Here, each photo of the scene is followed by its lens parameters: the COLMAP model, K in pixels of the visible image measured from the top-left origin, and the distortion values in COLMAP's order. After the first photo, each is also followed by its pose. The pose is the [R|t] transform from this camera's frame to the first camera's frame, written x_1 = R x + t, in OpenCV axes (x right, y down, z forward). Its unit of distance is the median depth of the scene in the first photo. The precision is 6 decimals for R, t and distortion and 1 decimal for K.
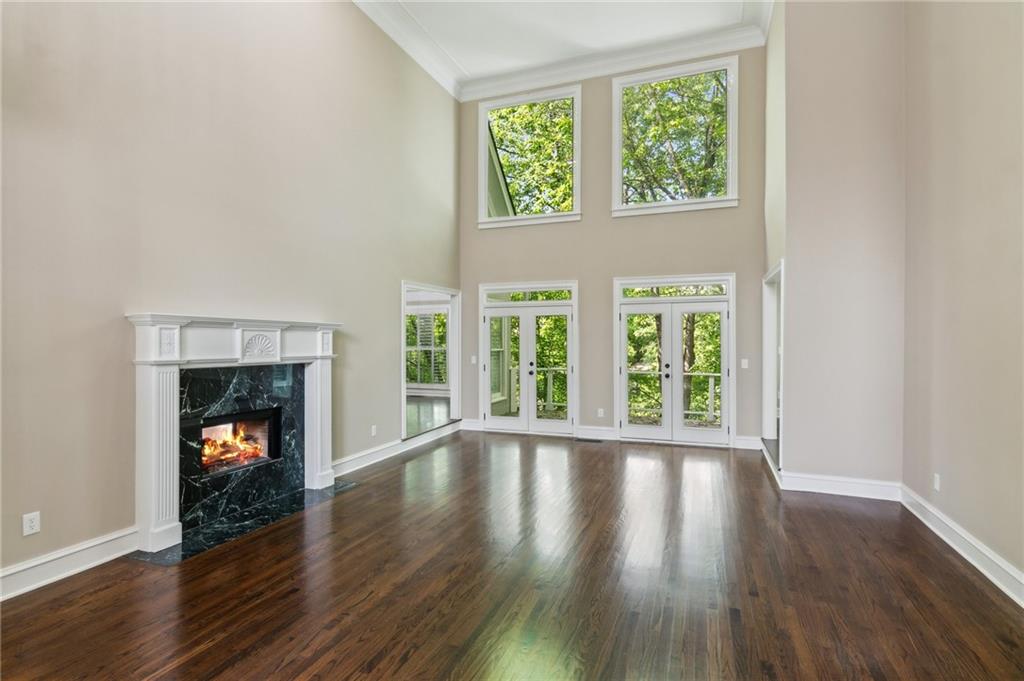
lens RADIAL K [[494.0, 0, 515.1], [0, 494.0, 342.1], [0, 0, 1]] dist [0.003161, 0.000043]
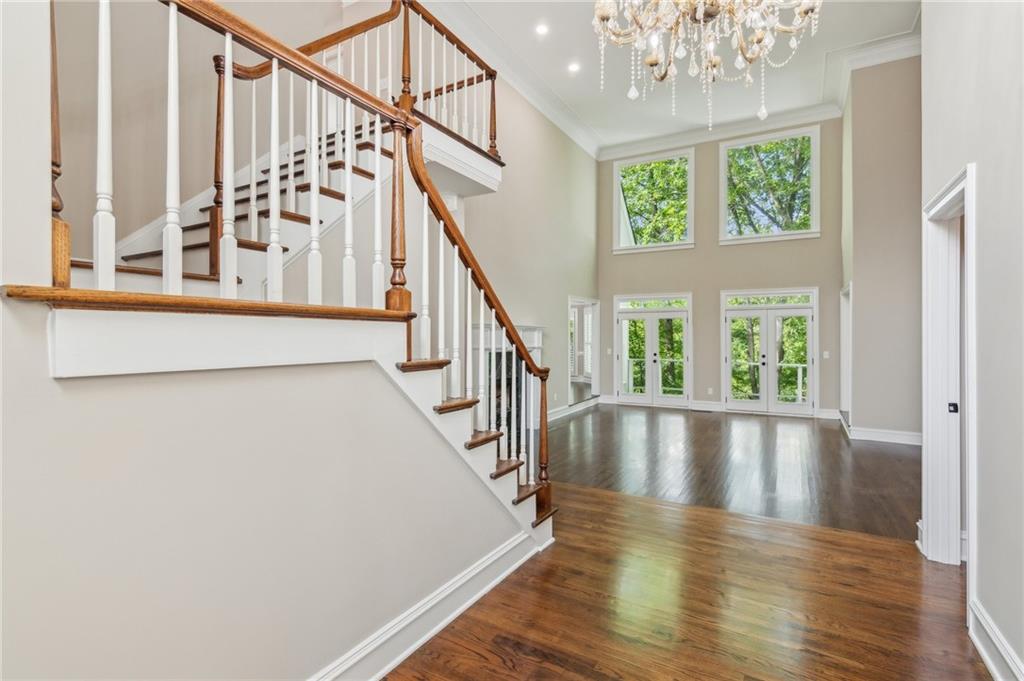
lens RADIAL K [[494.0, 0, 507.0], [0, 494.0, 334.7], [0, 0, 1]] dist [0.003161, 0.000043]
pose [[0.987593, 0.000661, -0.157032, -0.163793], [-0.001888, 0.999969, -0.007666, 0.001265], [0.157023, 0.007867, 0.987564, -0.421208]]
